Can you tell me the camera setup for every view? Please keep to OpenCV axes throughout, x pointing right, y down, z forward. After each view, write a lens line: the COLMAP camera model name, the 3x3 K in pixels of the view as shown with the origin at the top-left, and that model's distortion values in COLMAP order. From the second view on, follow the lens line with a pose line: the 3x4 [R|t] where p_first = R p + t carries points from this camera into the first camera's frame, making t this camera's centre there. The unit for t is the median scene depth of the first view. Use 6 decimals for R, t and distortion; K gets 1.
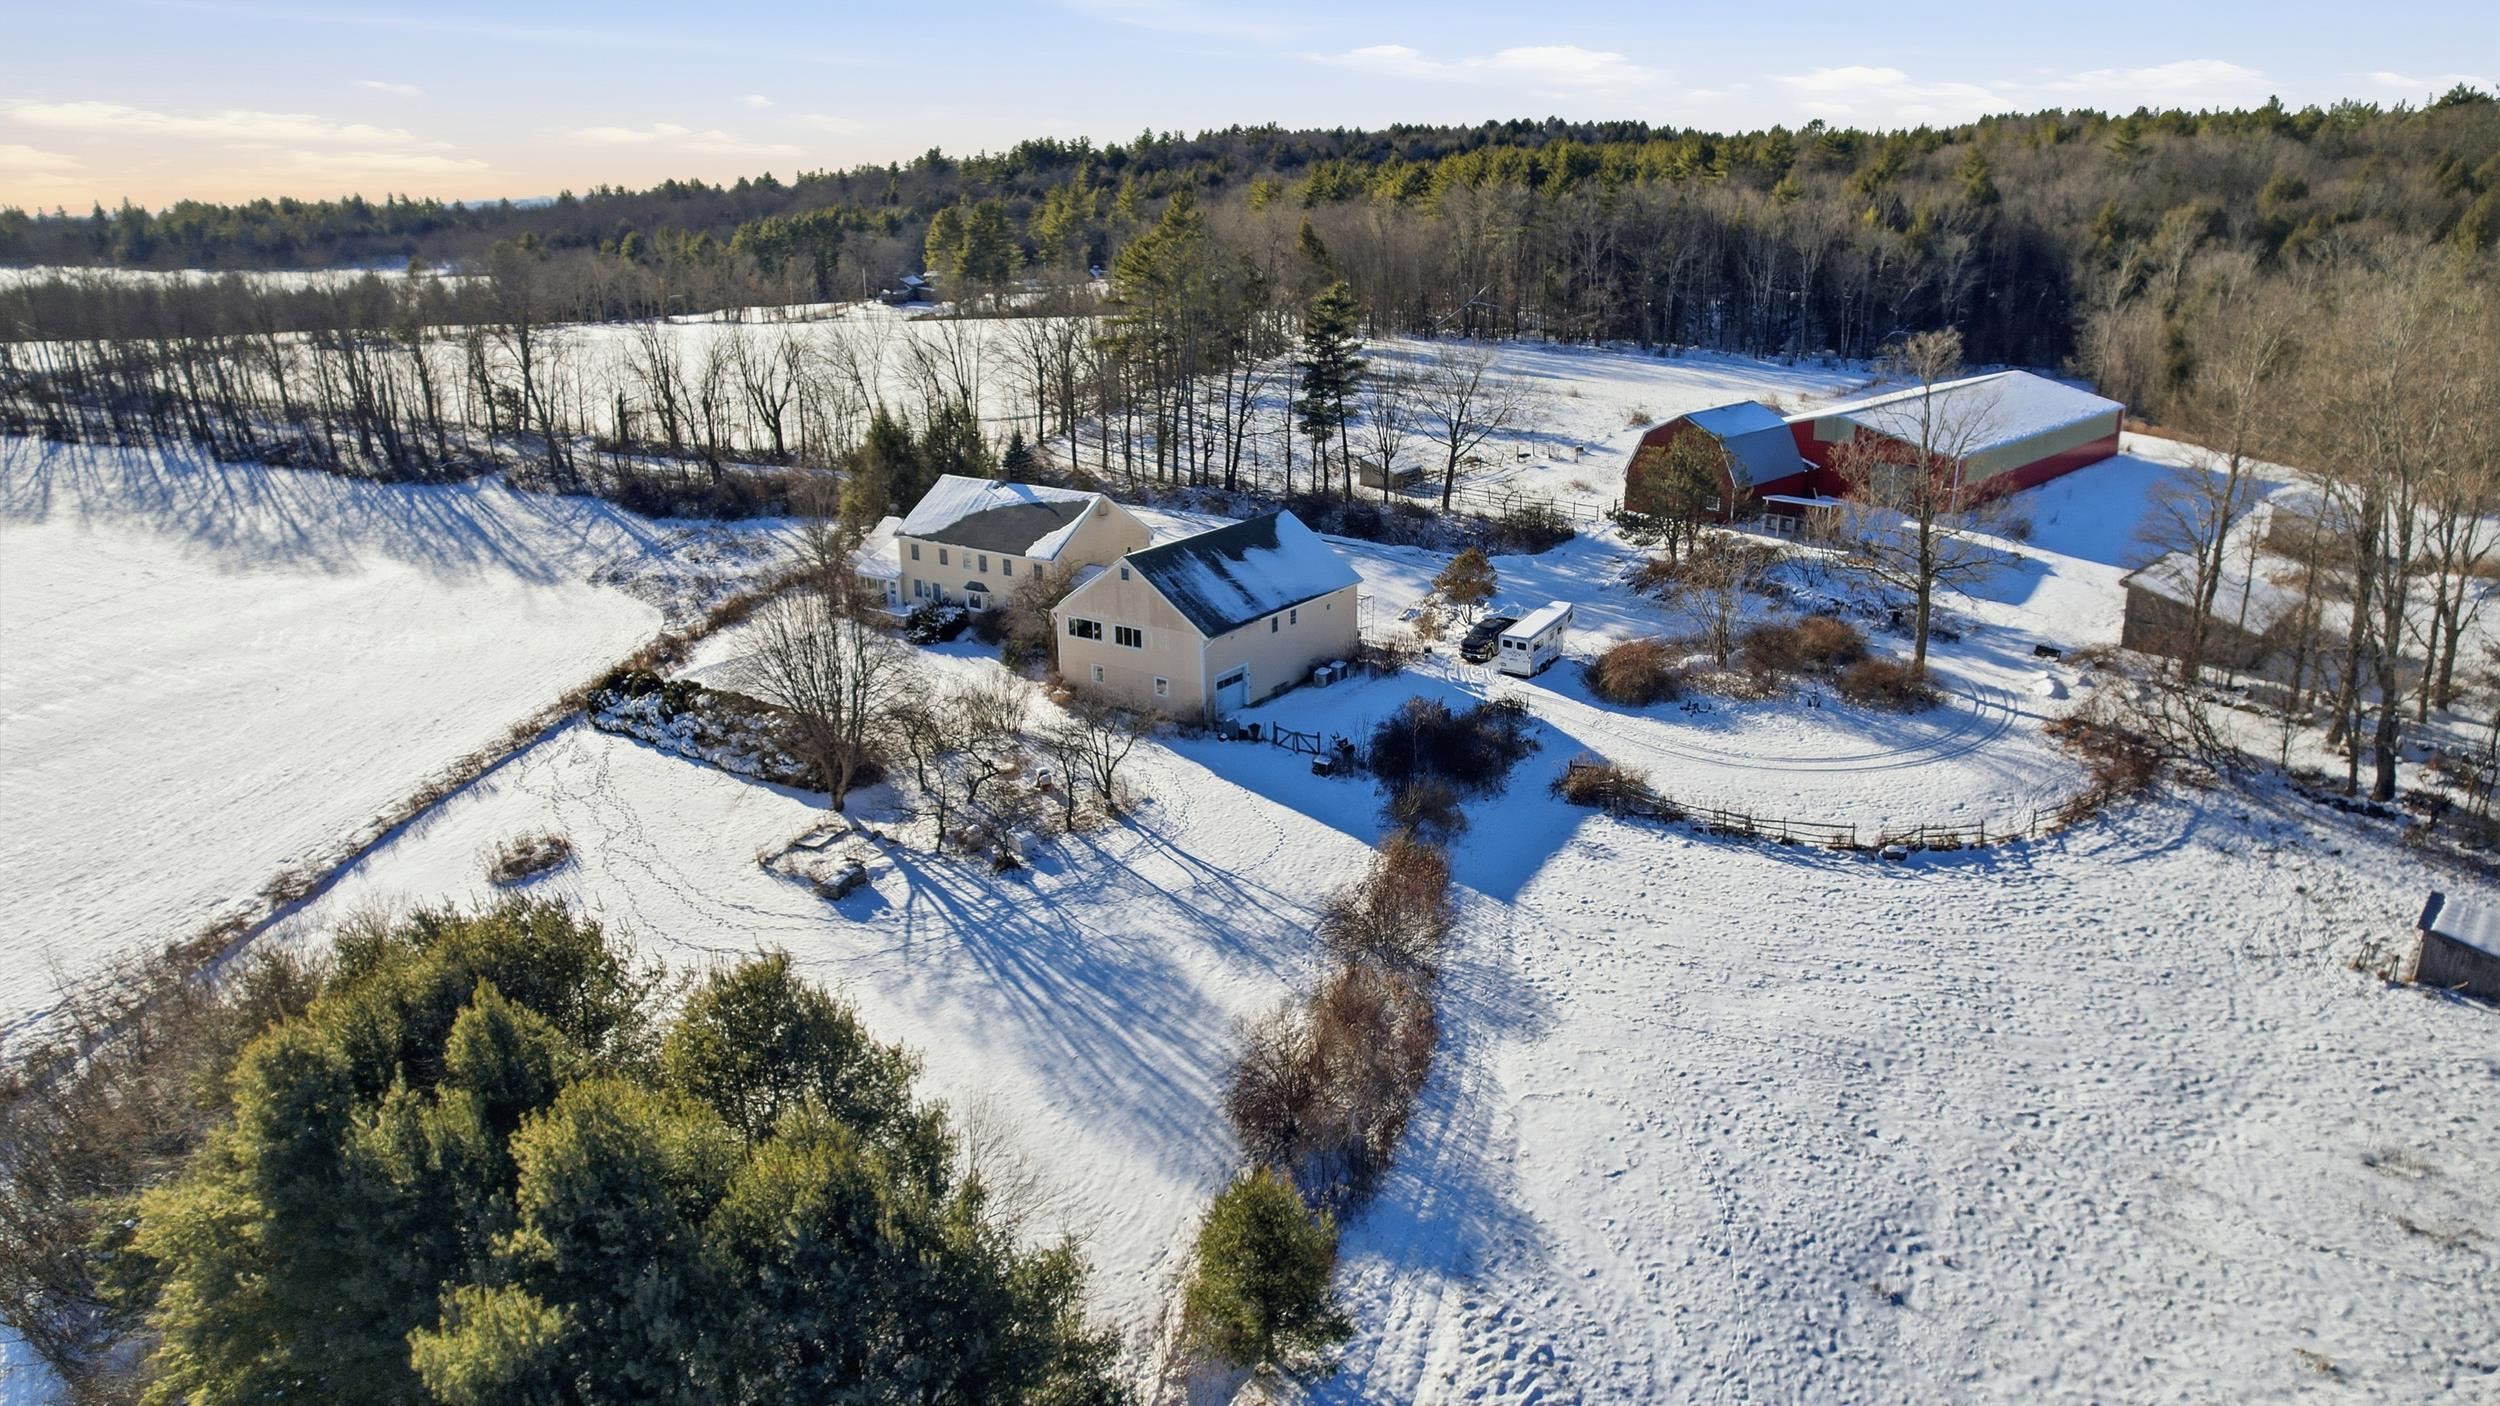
lens RADIAL K [[1628.5, 0, 1259.3], [0, 1628.5, 696.7], [0, 0, 1]] dist [-0.061209, 0.055428]
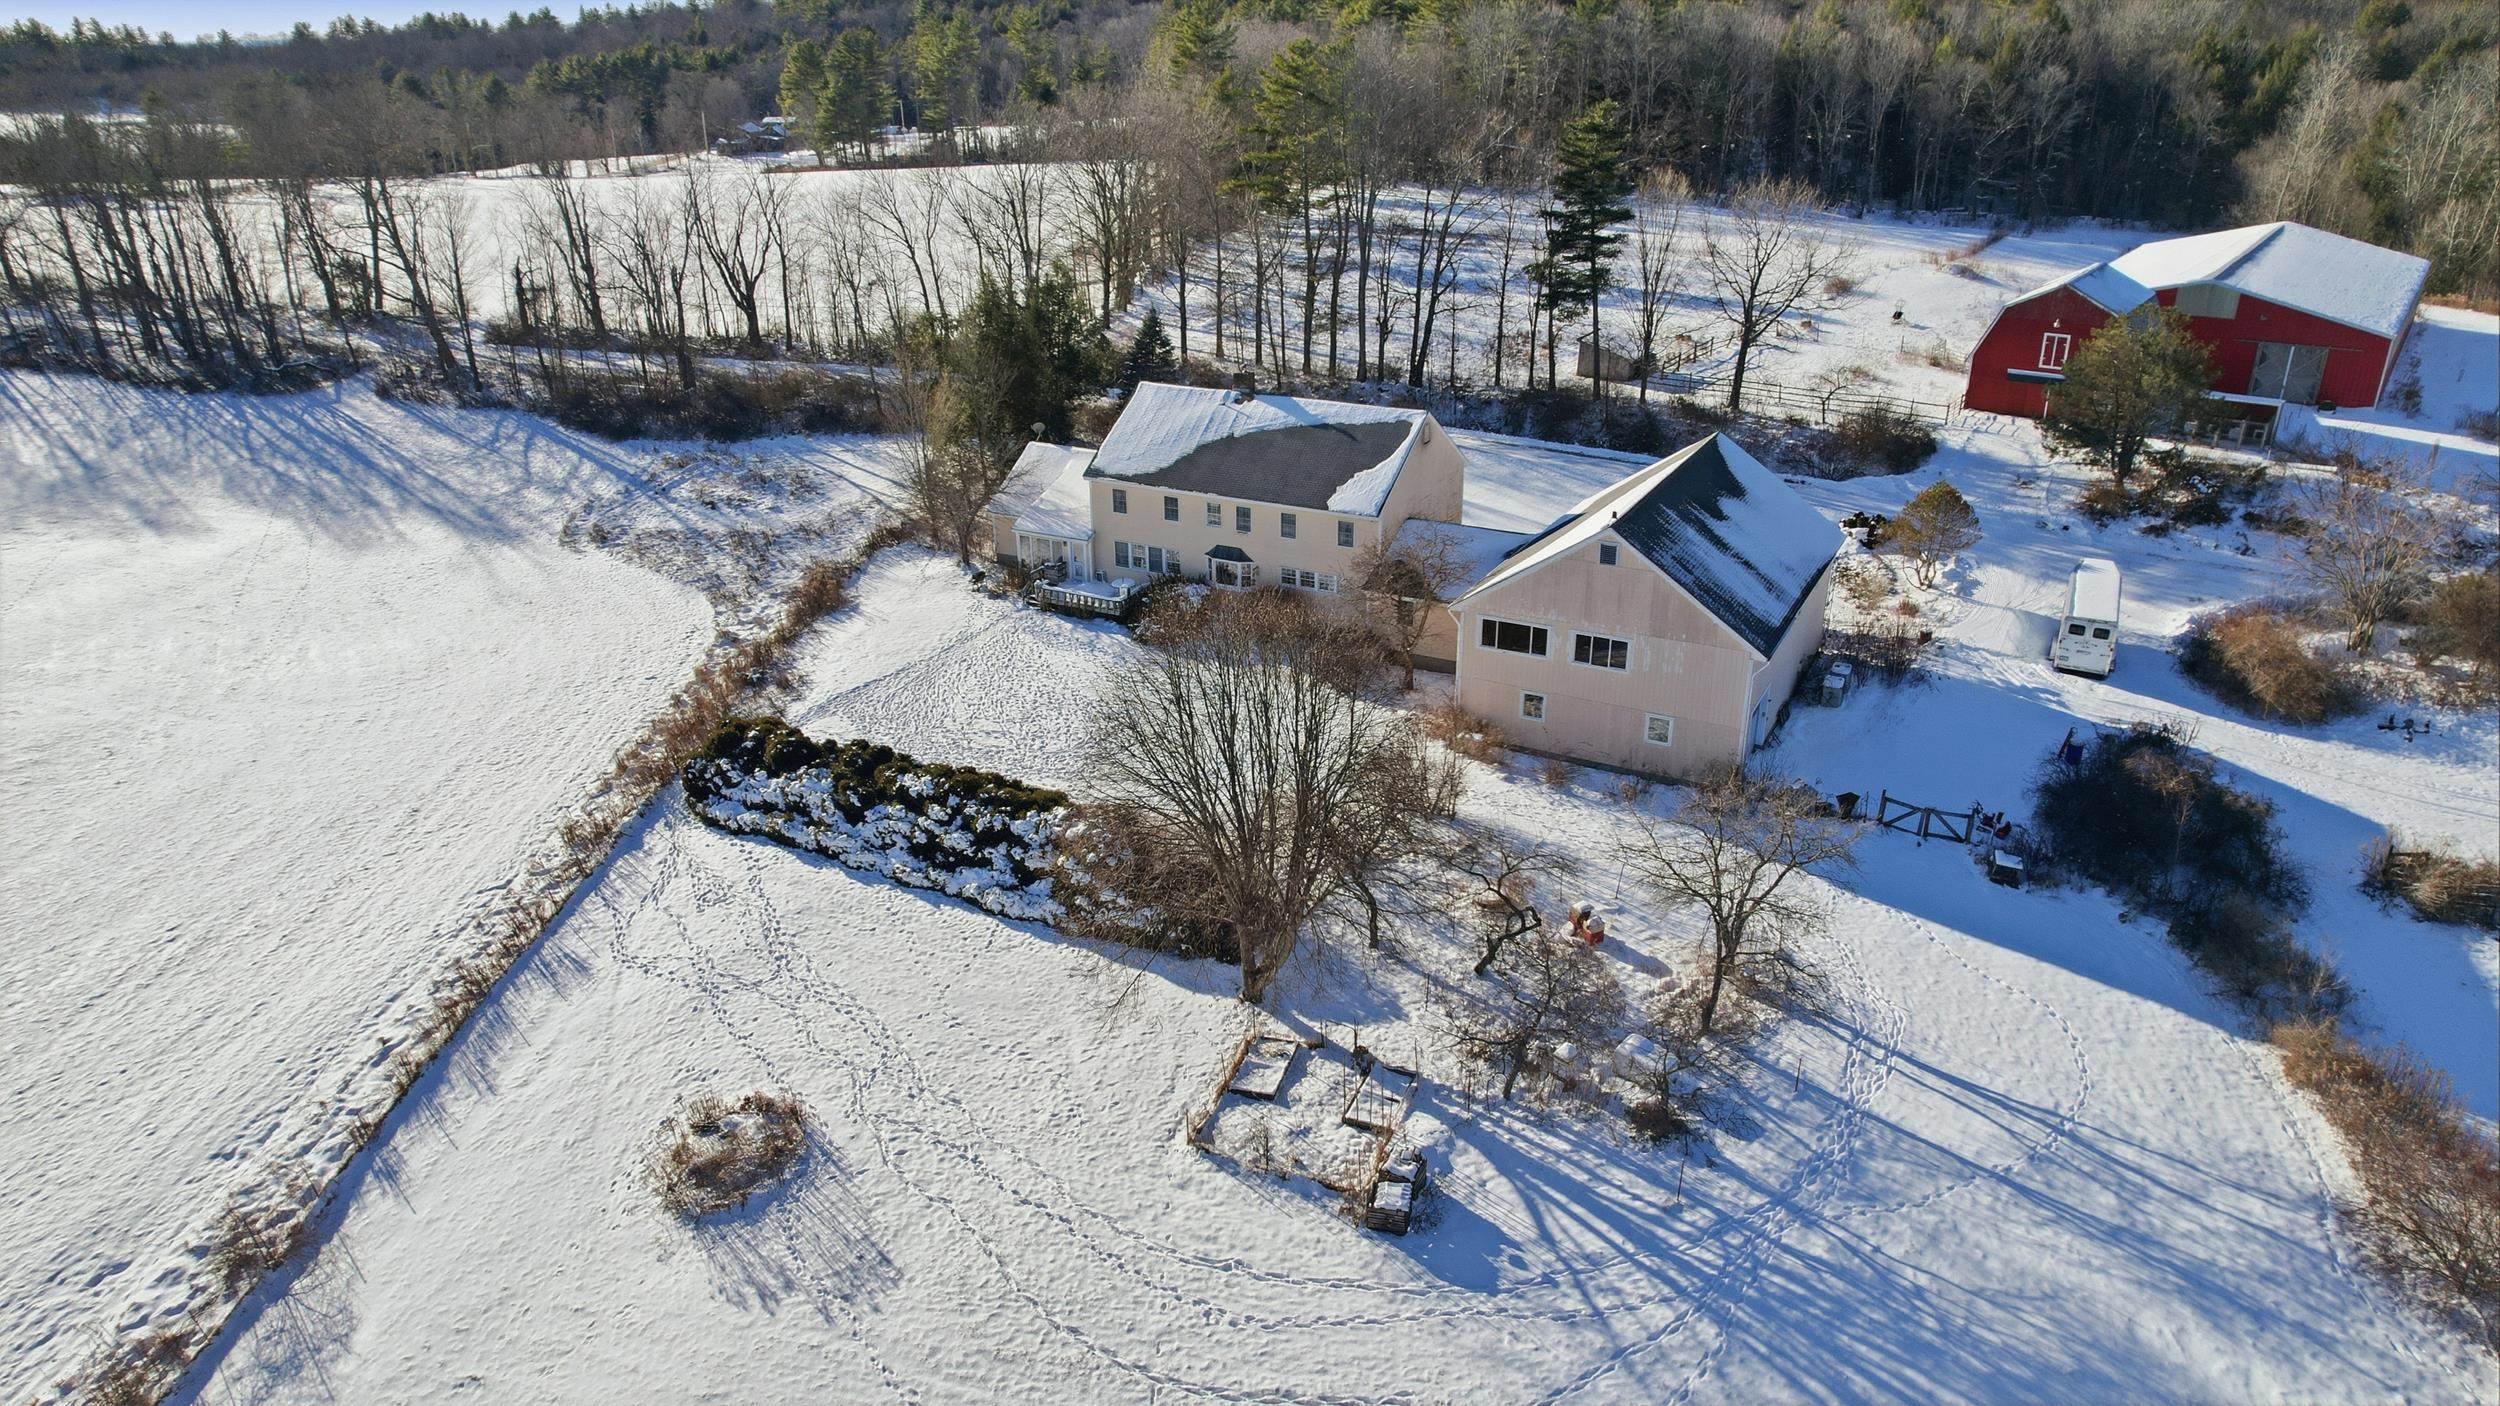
lens RADIAL K [[1628.5, 0, 1259.3], [0, 1628.5, 696.7], [0, 0, 1]] dist [-0.061209, 0.055428]
pose [[0.991893, -0.040211, 0.120543, -0.235494], [0.030186, 0.996020, 0.083862, -0.062098], [-0.123436, -0.079543, 0.989159, 0.320526]]
